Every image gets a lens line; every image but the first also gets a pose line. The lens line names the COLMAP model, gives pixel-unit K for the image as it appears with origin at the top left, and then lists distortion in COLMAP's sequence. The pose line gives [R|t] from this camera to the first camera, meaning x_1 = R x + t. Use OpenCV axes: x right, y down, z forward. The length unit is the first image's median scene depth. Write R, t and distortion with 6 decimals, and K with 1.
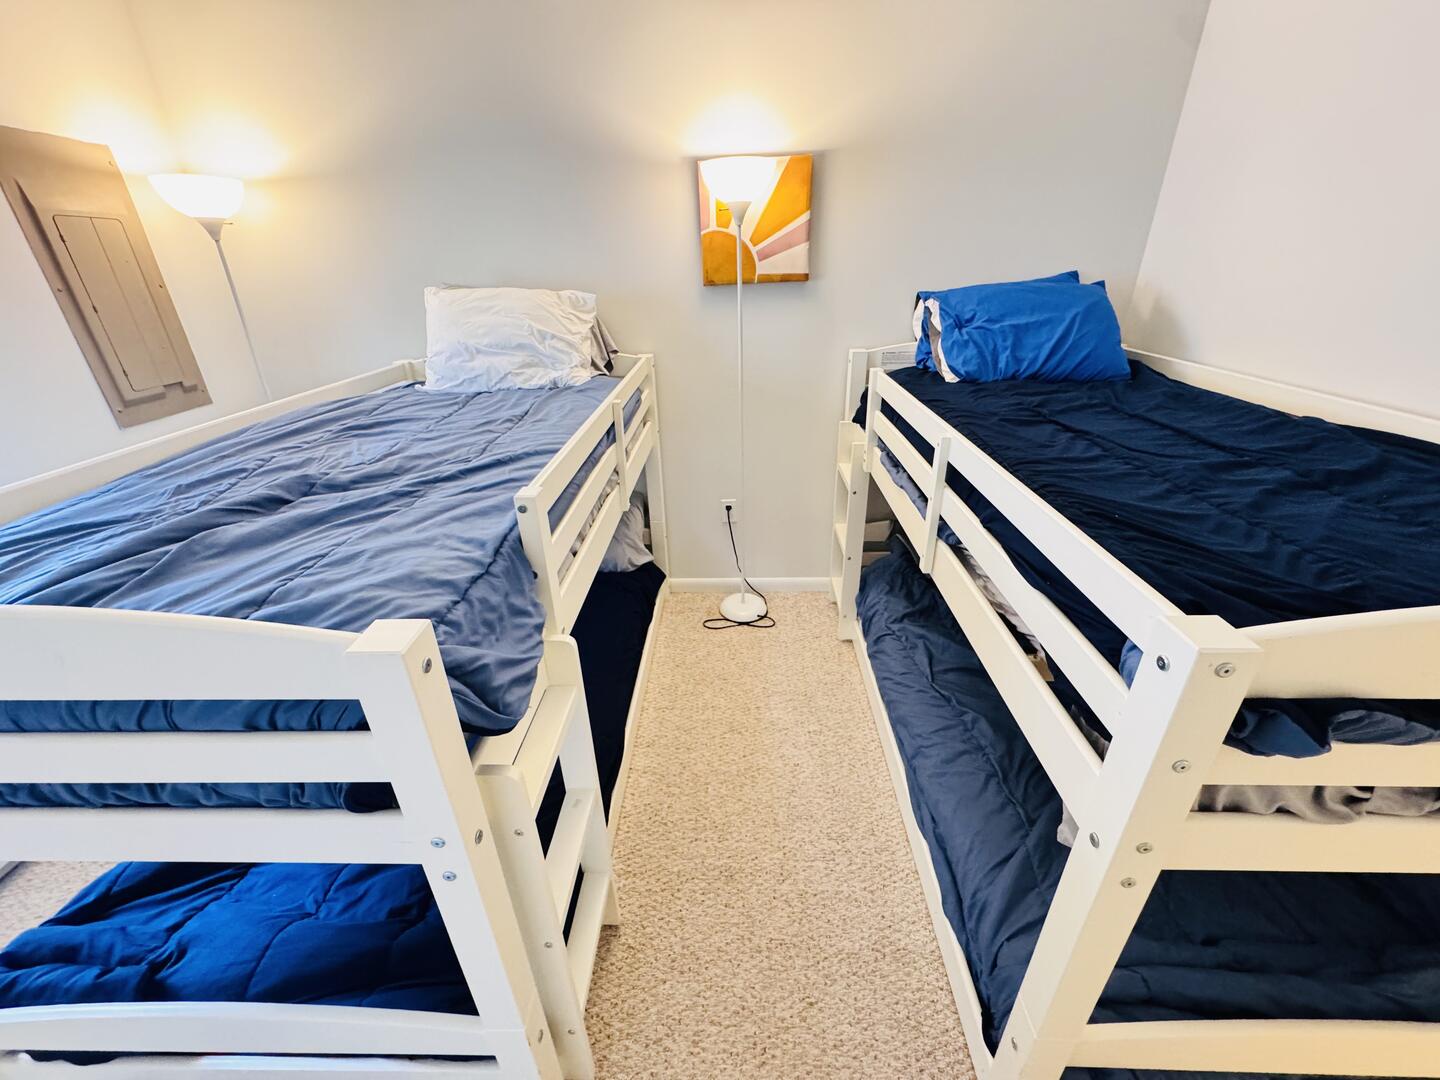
lens RADIAL K [[572.0, 0, 718.1], [0, 572.0, 541.3], [0, 0, 1]] dist [-0.004324, 0.000231]
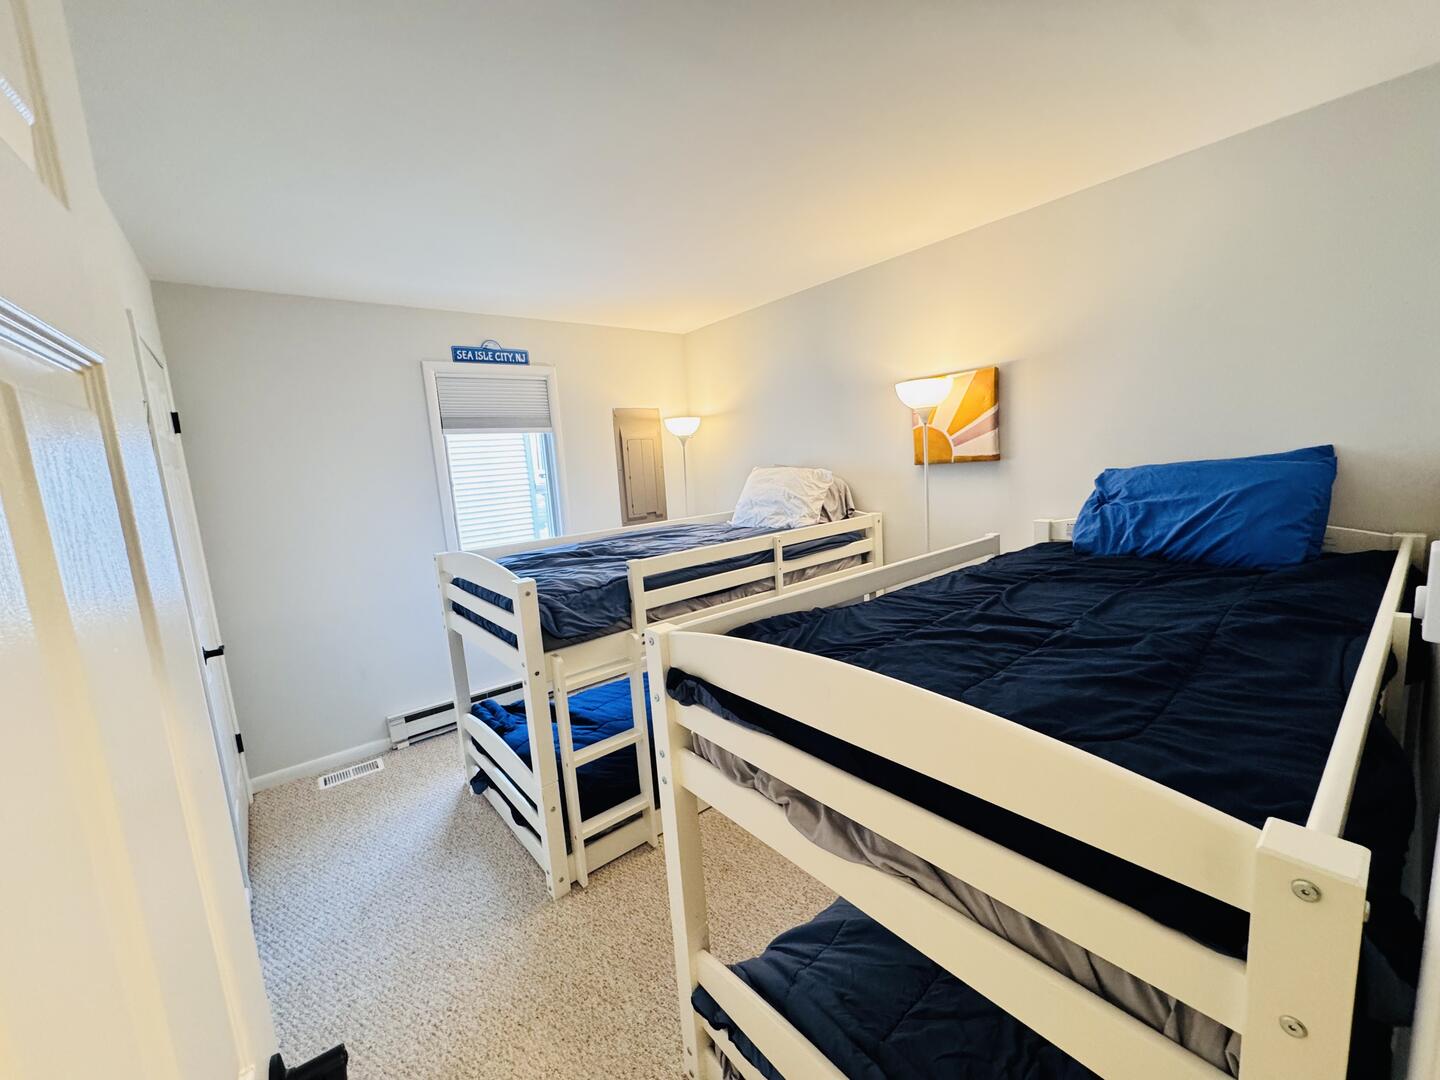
lens RADIAL K [[572.0, 0, 719.4], [0, 572.0, 538.3], [0, 0, 1]] dist [-0.004324, 0.000231]
pose [[0.658308, 0.089342, -0.747428, 0.740380], [-0.285557, 0.948352, -0.138149, 0.019174], [0.696483, 0.304378, 0.649820, -0.113428]]
